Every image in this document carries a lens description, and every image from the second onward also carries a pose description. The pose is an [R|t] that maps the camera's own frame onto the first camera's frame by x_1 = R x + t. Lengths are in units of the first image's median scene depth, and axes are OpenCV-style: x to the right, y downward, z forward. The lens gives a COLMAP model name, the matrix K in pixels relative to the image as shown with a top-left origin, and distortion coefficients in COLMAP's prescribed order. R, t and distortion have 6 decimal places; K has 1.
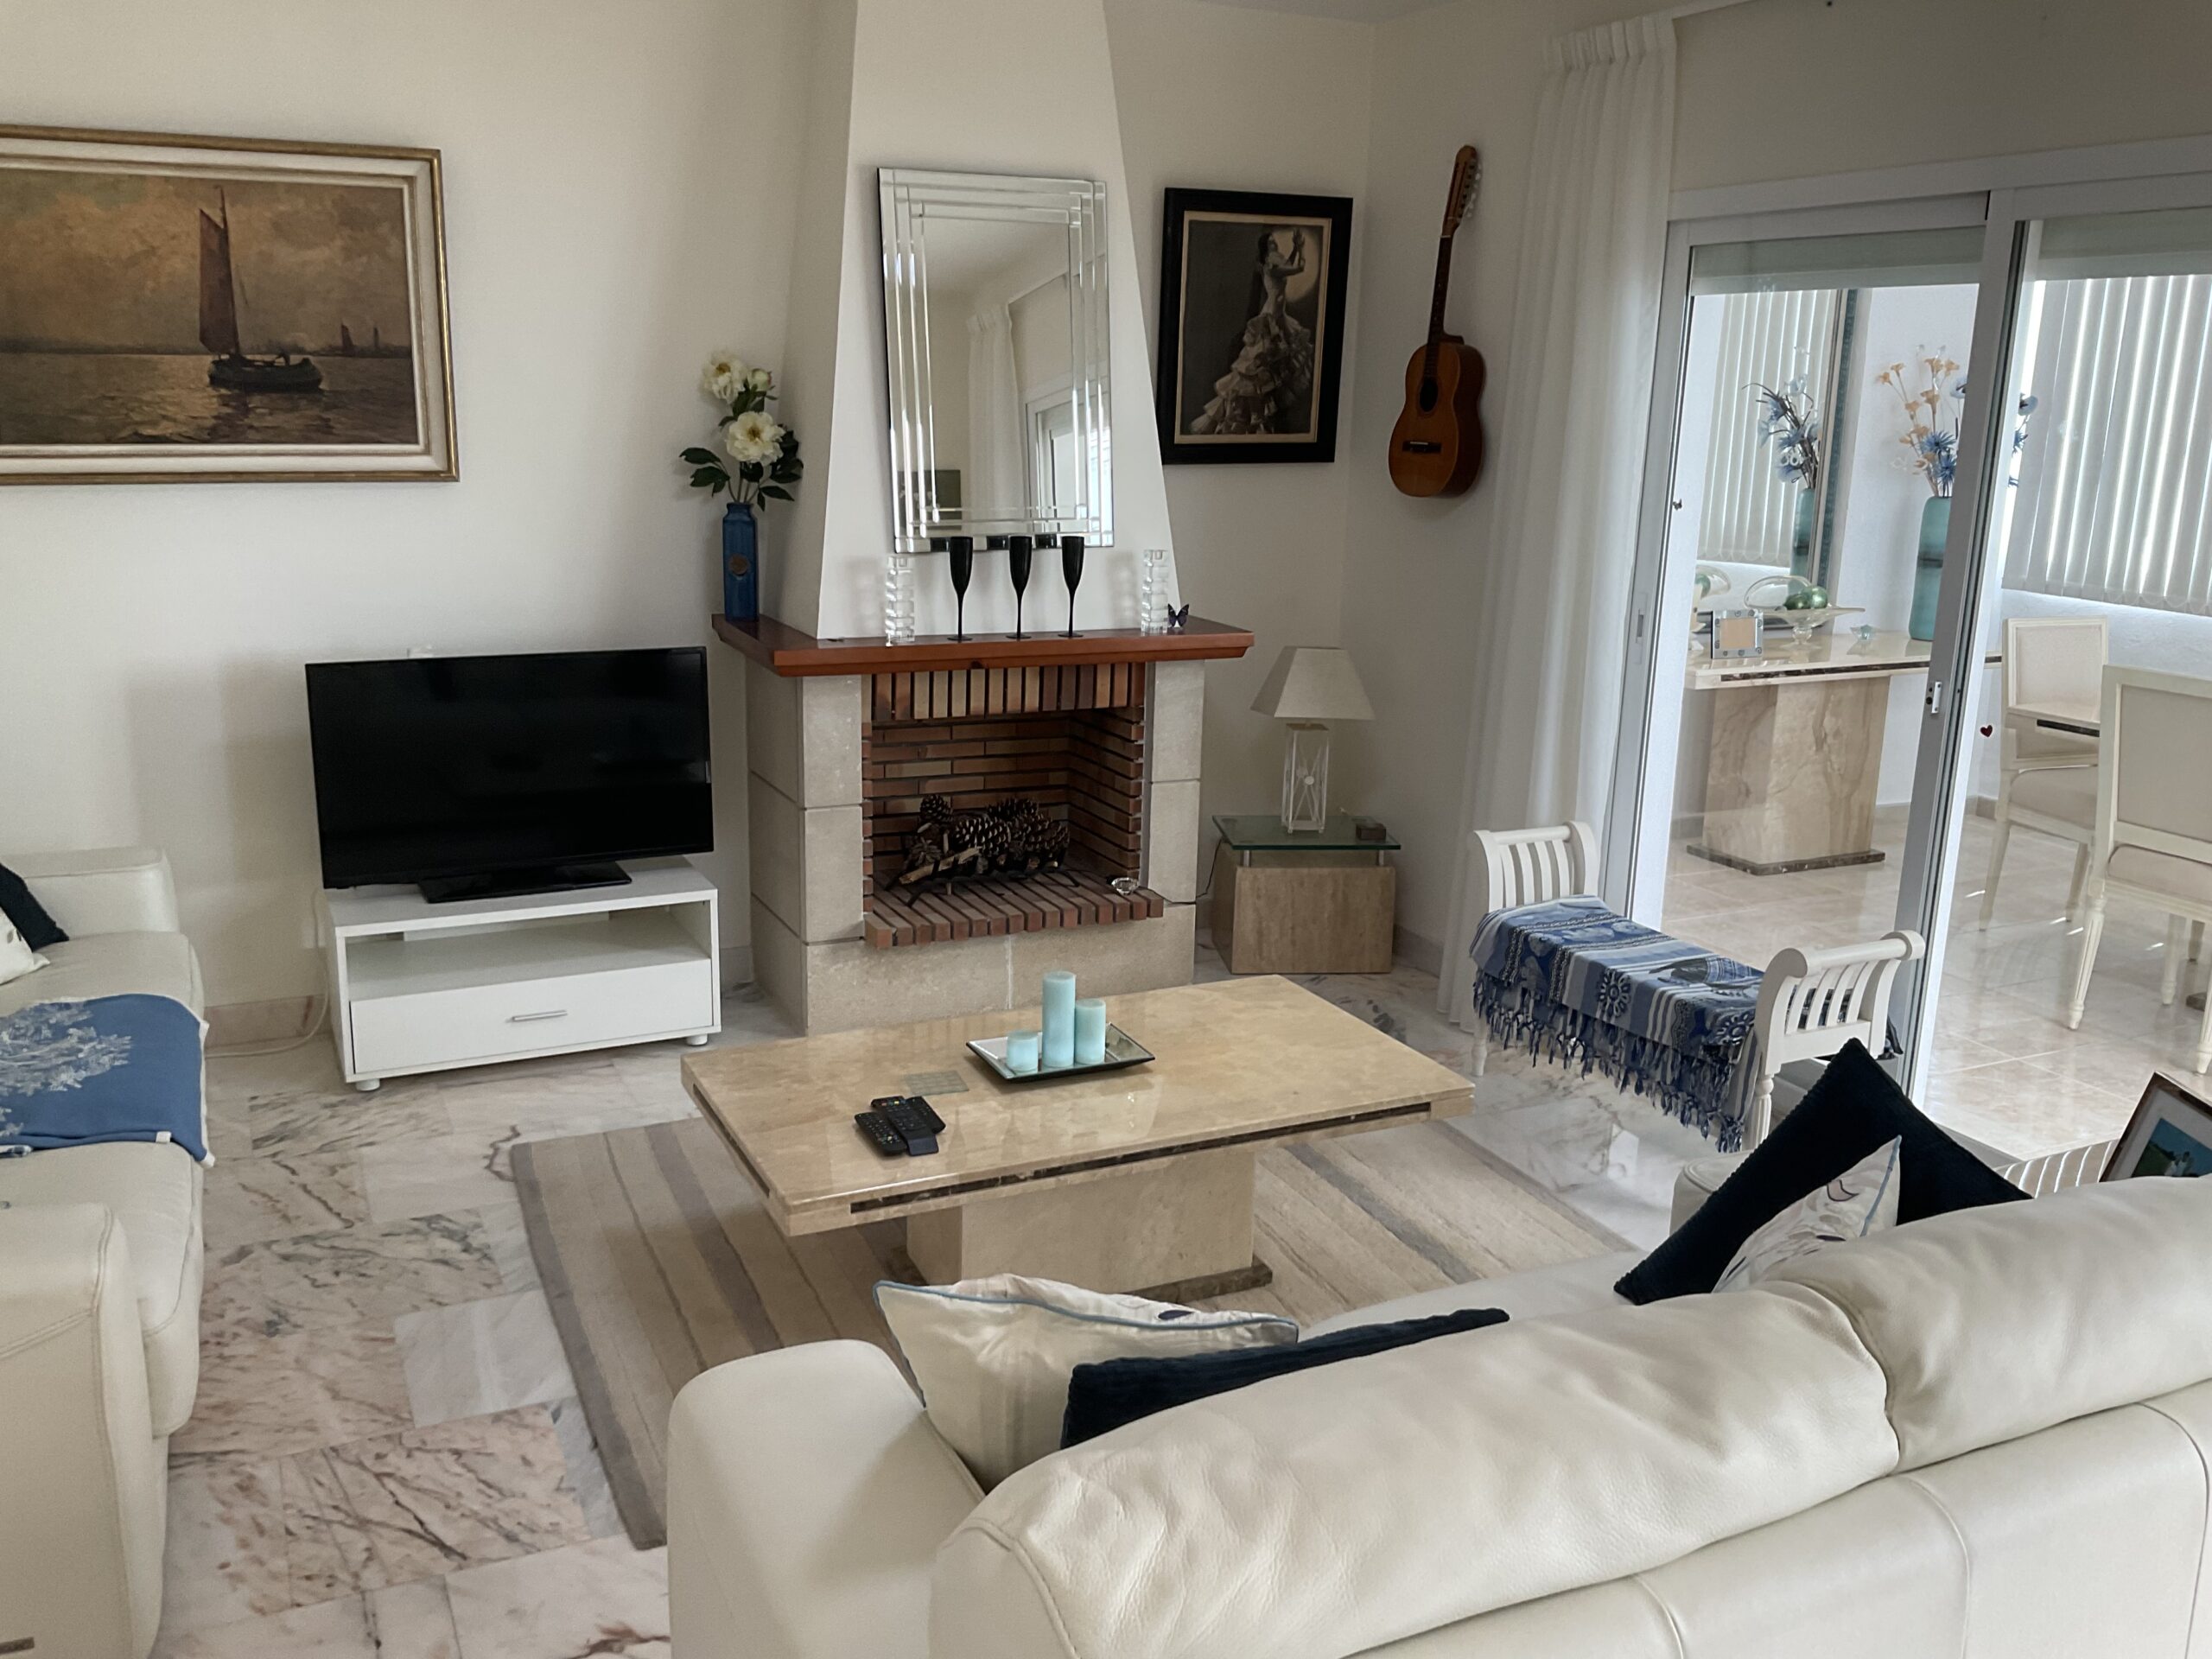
lens RADIAL K [[1843.6, 0, 1104.3], [0, 1843.6, 819.5], [0, 0, 1]] dist [0.094109, -0.177619]
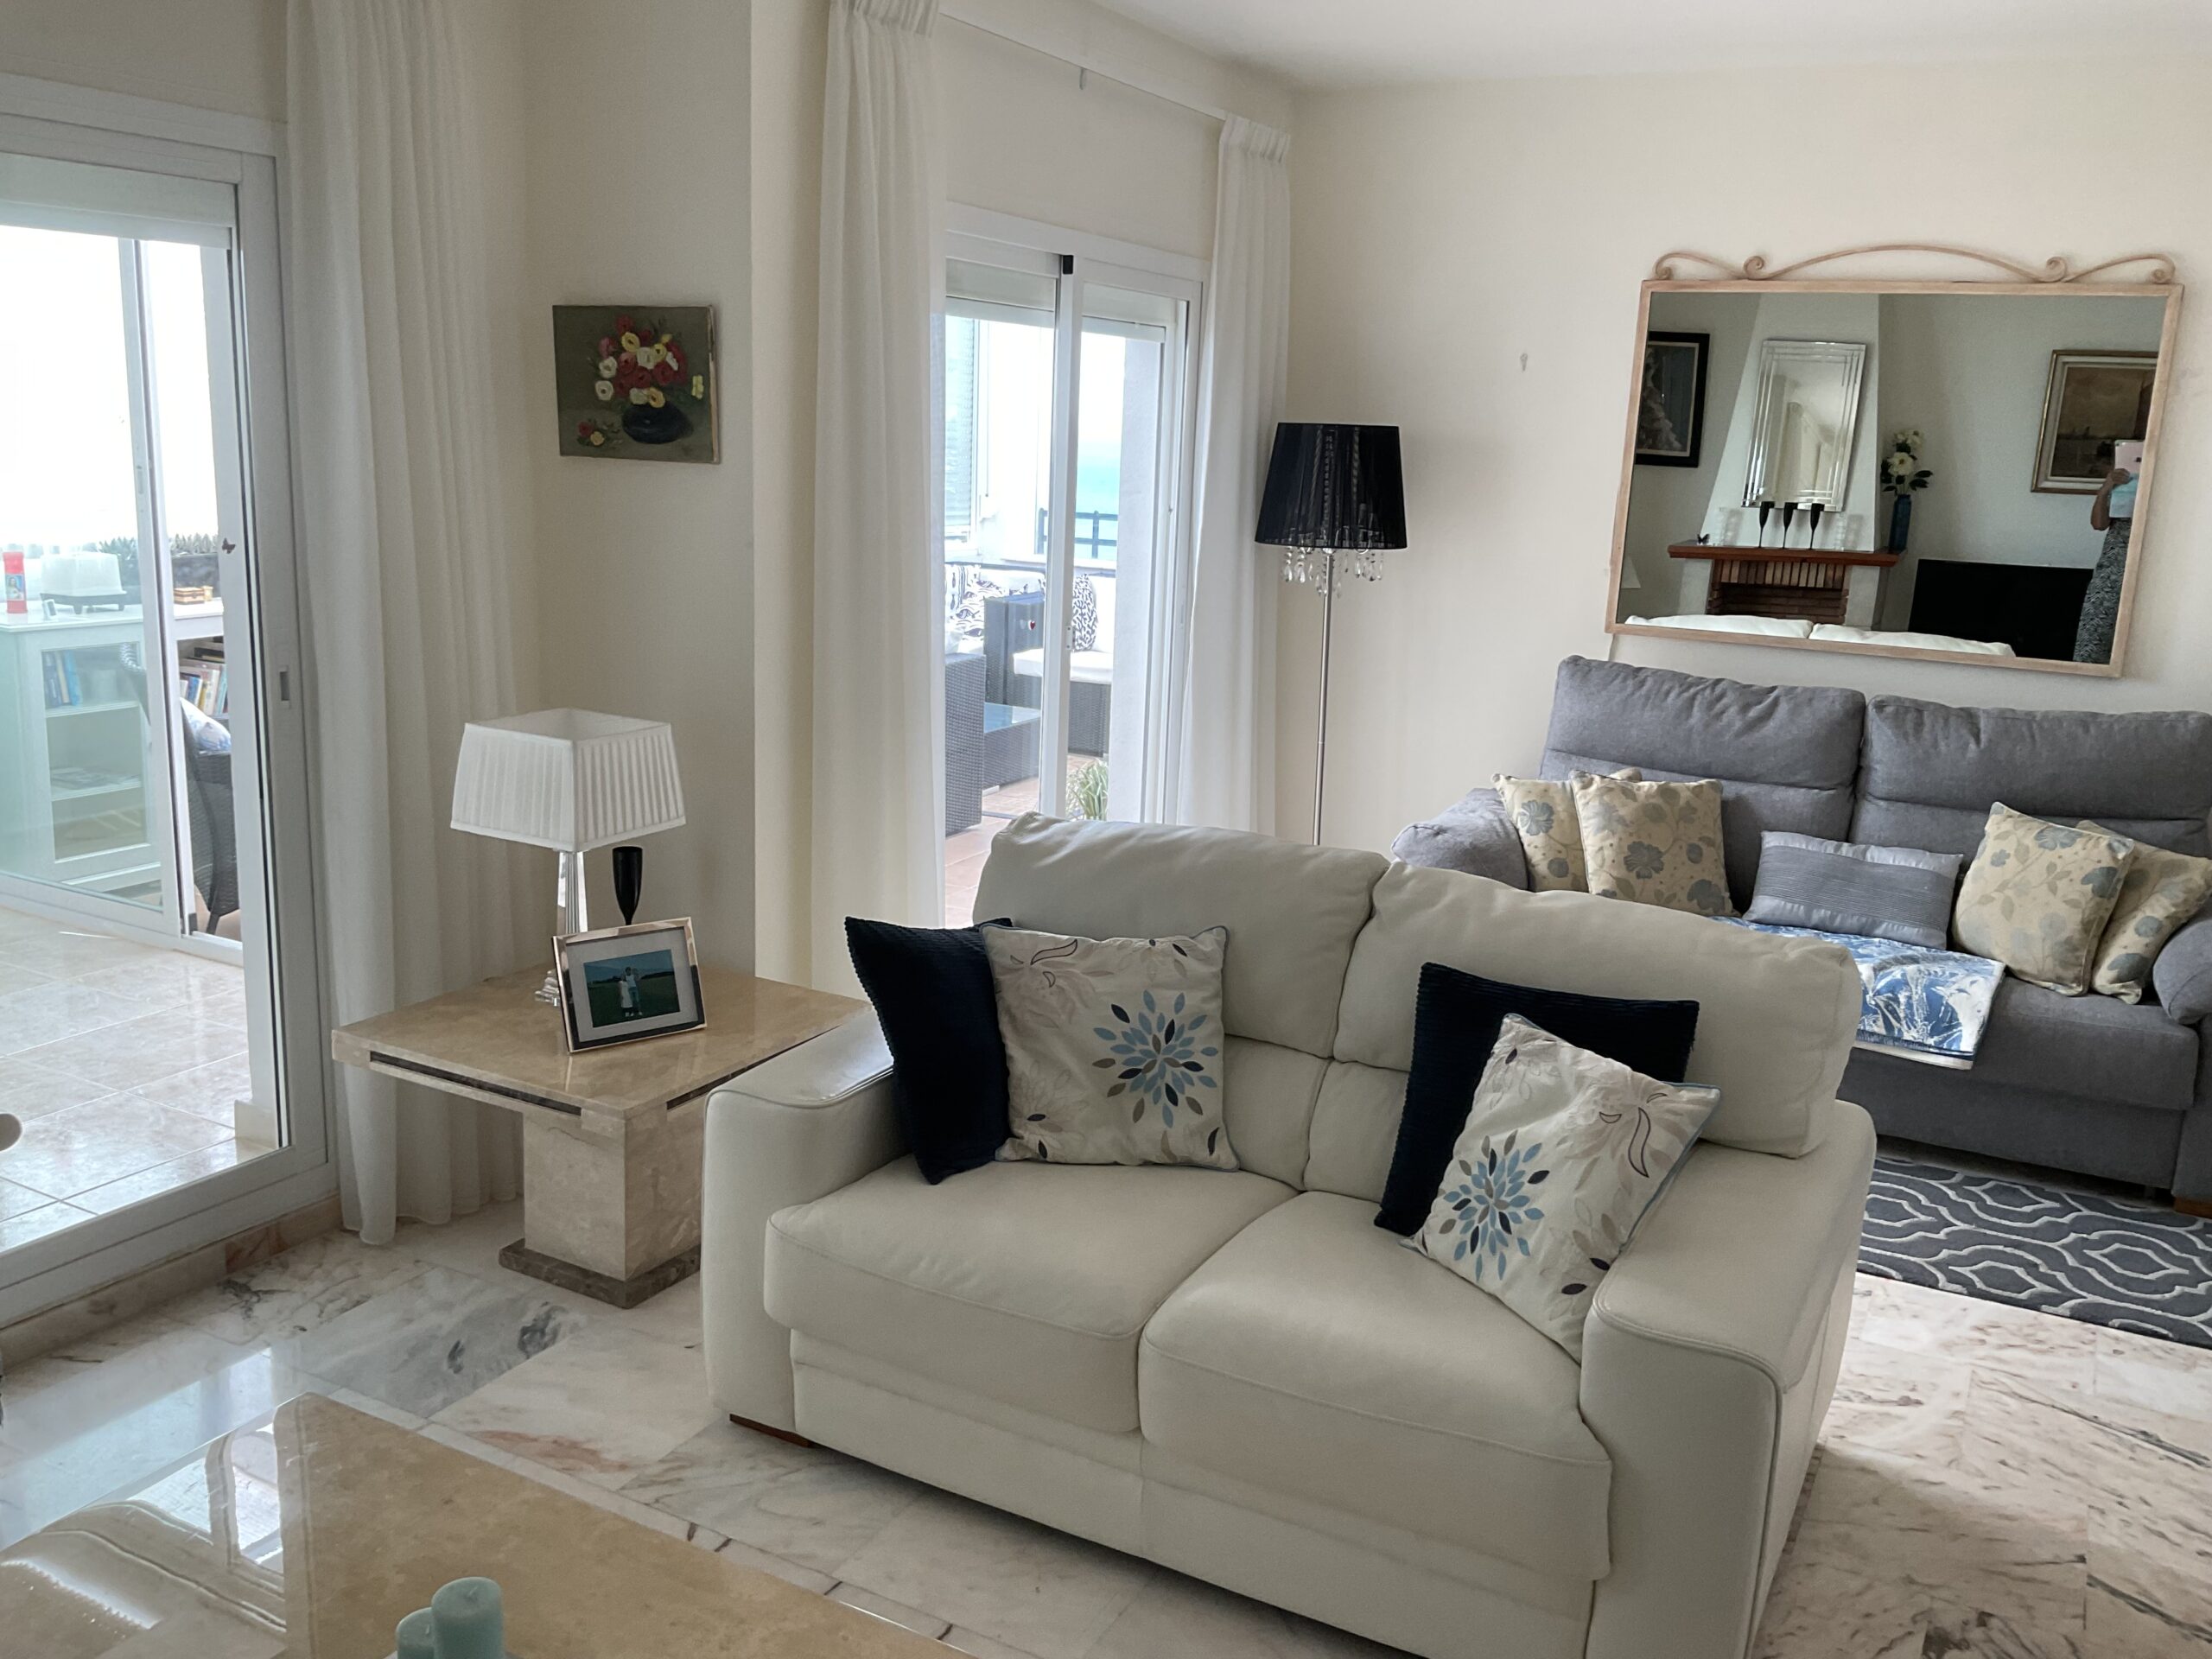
lens RADIAL K [[1843.6, 0, 1123.2], [0, 1843.6, 825.0], [0, 0, 1]] dist [0.094109, -0.177619]
pose [[-0.601637, -0.214128, 0.769534, -0.352509], [0.128698, 0.924826, 0.357958, -0.202016], [-0.788334, 0.314398, -0.528851, 0.848236]]
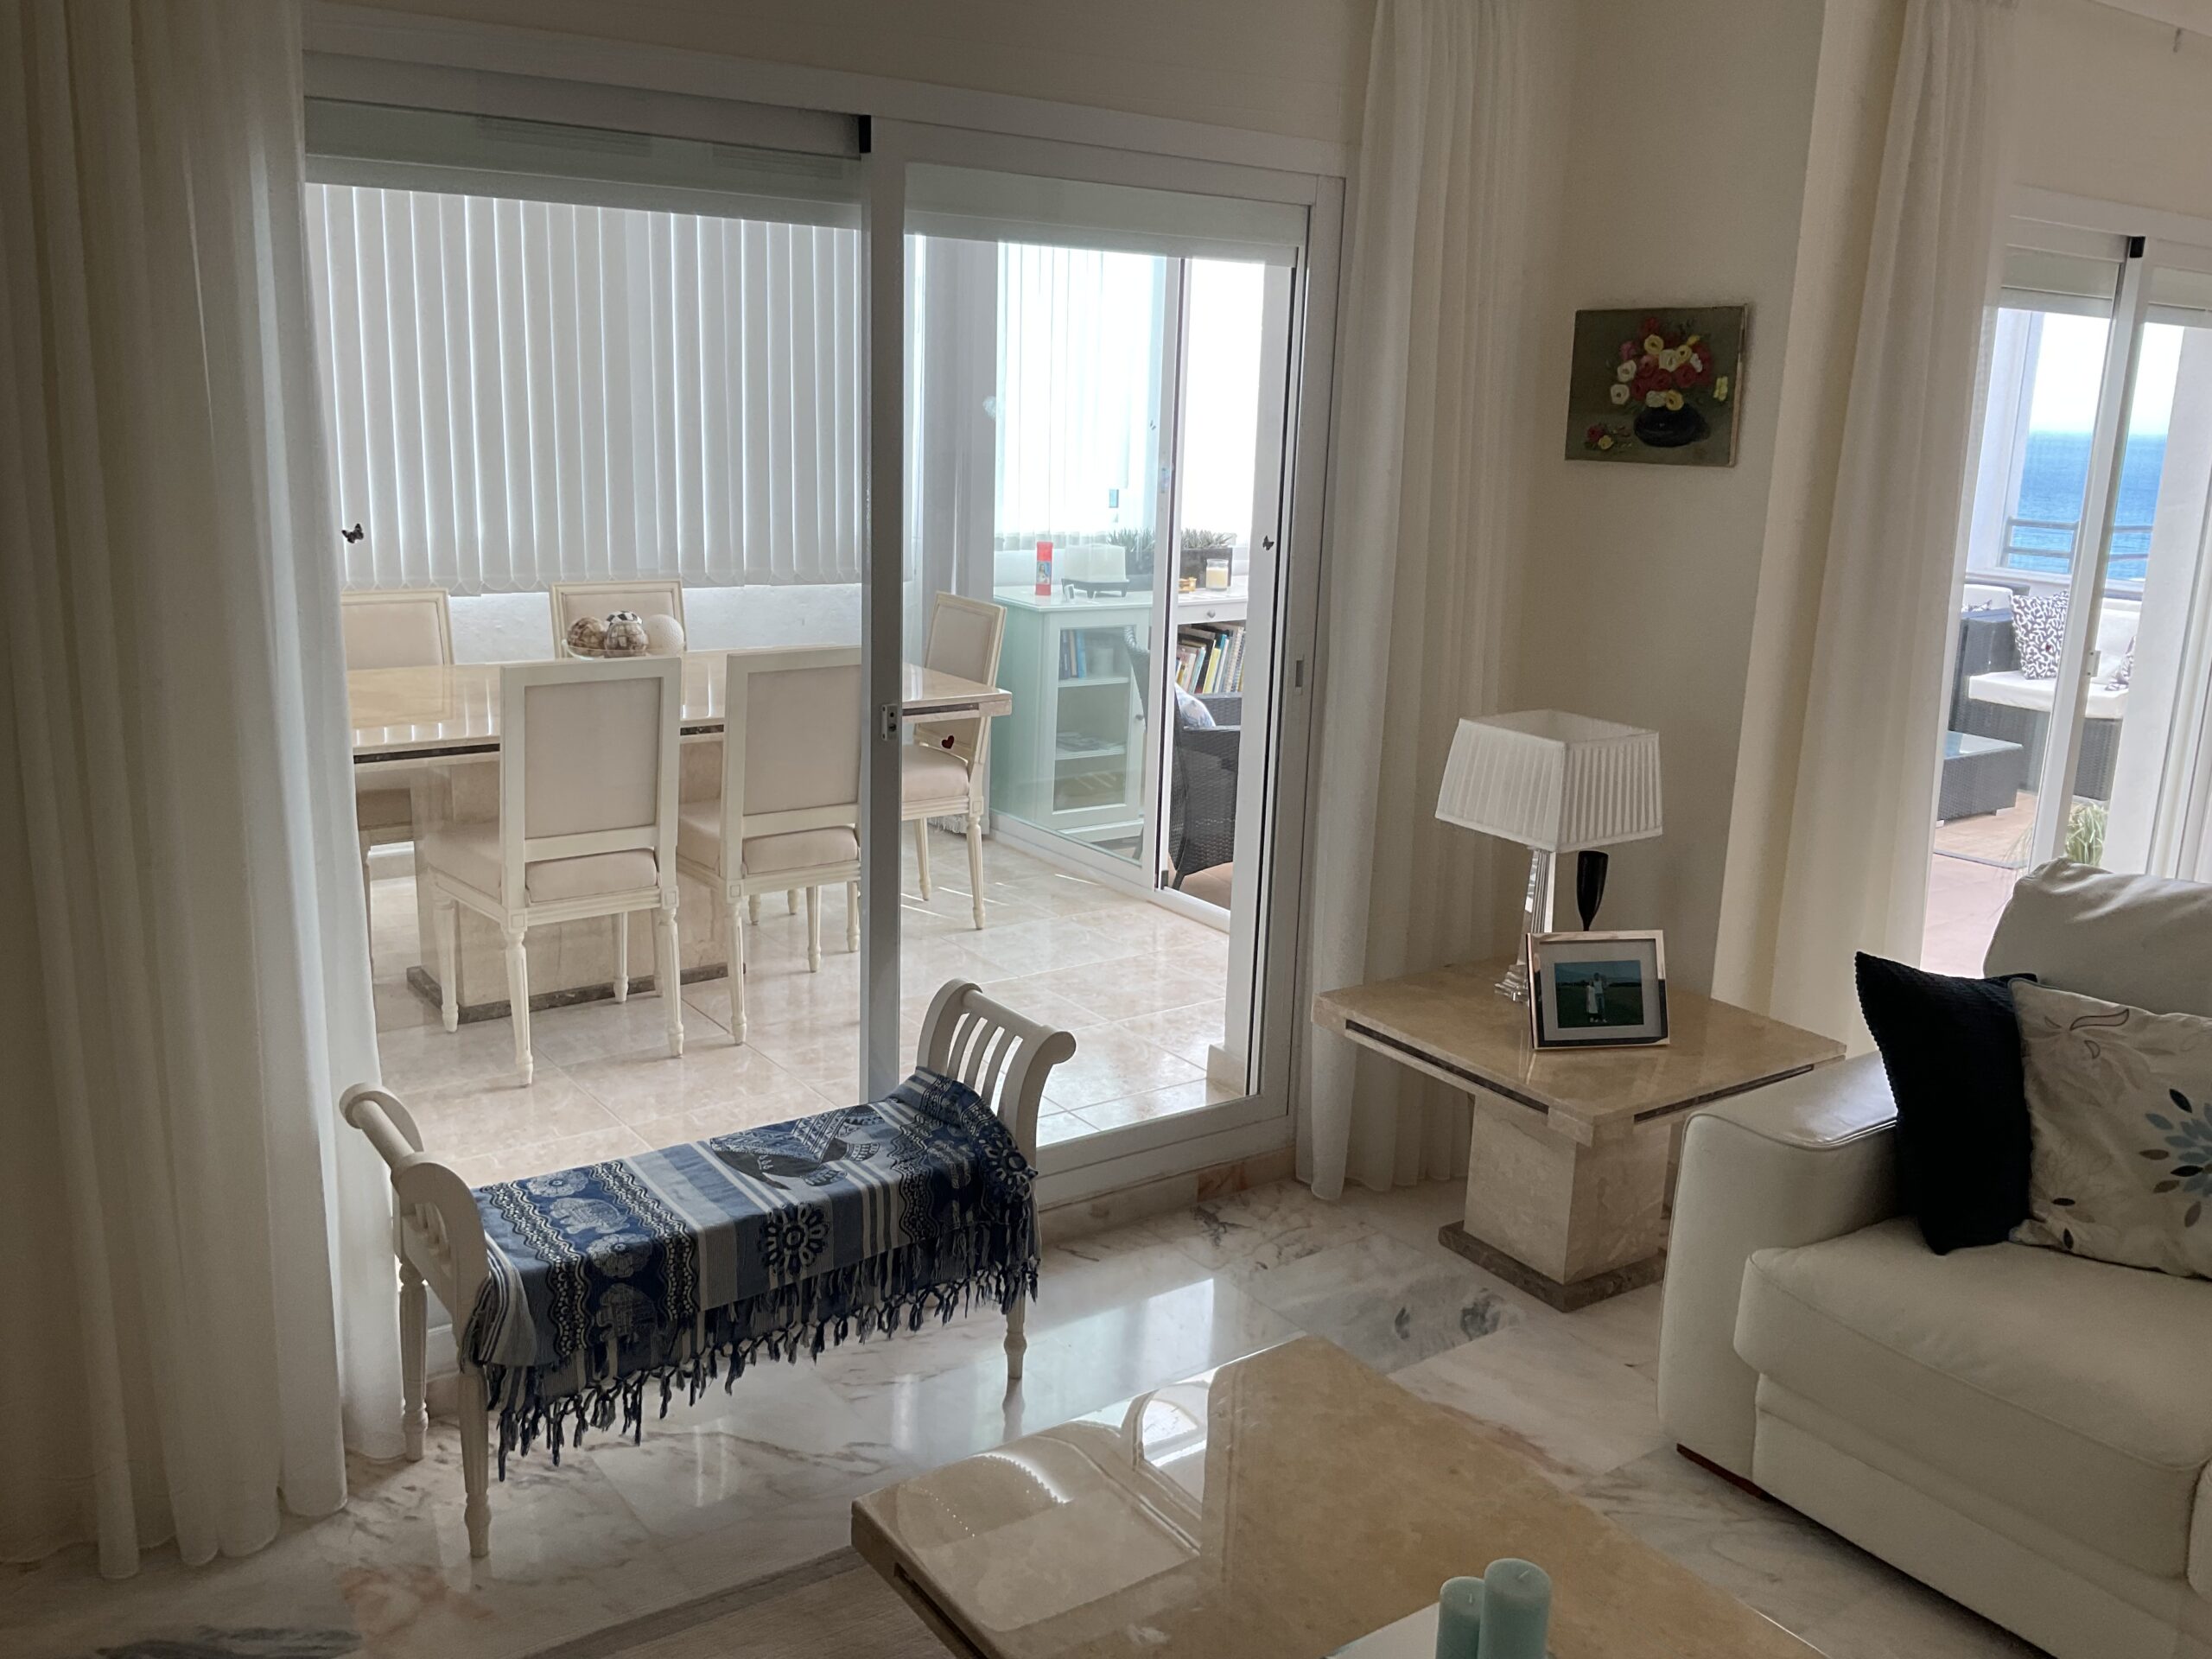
lens RADIAL K [[1843.6, 0, 1115.1], [0, 1843.6, 828.4], [0, 0, 1]] dist [0.094109, -0.177619]
pose [[-0.185062, -0.253258, 0.949533, -0.334376], [0.184222, 0.940153, 0.286661, -0.208182], [-0.965305, 0.227975, -0.127331, 0.881914]]
